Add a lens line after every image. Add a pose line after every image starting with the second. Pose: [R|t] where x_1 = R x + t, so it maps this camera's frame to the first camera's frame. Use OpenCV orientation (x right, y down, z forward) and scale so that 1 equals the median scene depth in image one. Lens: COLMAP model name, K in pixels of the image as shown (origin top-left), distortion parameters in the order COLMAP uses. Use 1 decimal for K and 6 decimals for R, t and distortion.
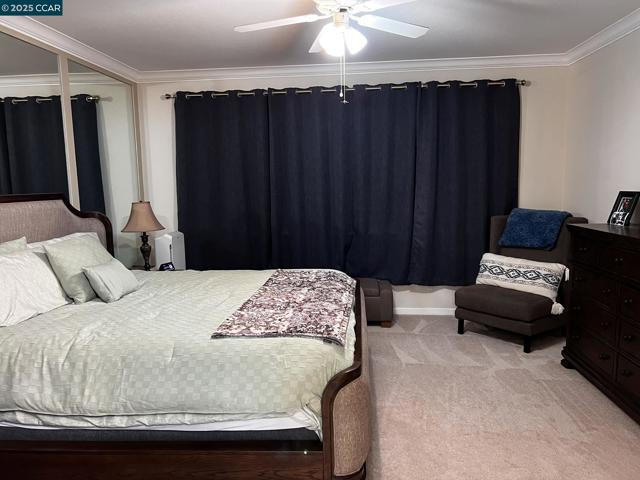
lens RADIAL K [[465.4, 0, 320.0], [0, 465.4, 240.0], [0, 0, 1]] dist [0.002973, -0.001029]
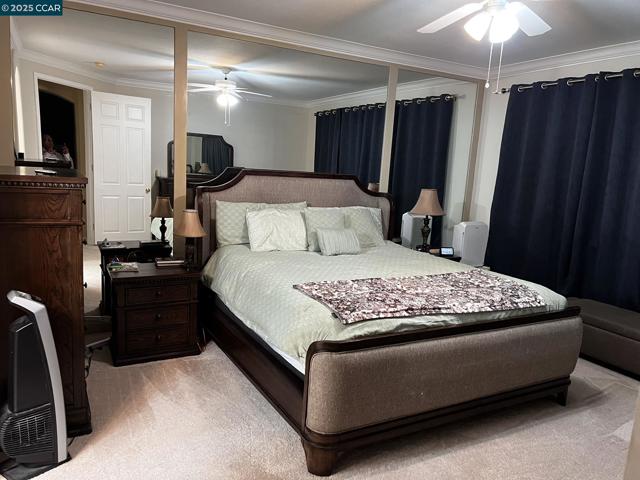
lens RADIAL K [[465.4, 0, 320.0], [0, 465.4, 240.0], [0, 0, 1]] dist [0.002973, -0.001029]
pose [[0.532365, 0.185990, -0.825830, 0.647706], [-0.169498, 0.979229, 0.111272, -0.060324], [0.829372, 0.080740, 0.552832, 0.231683]]
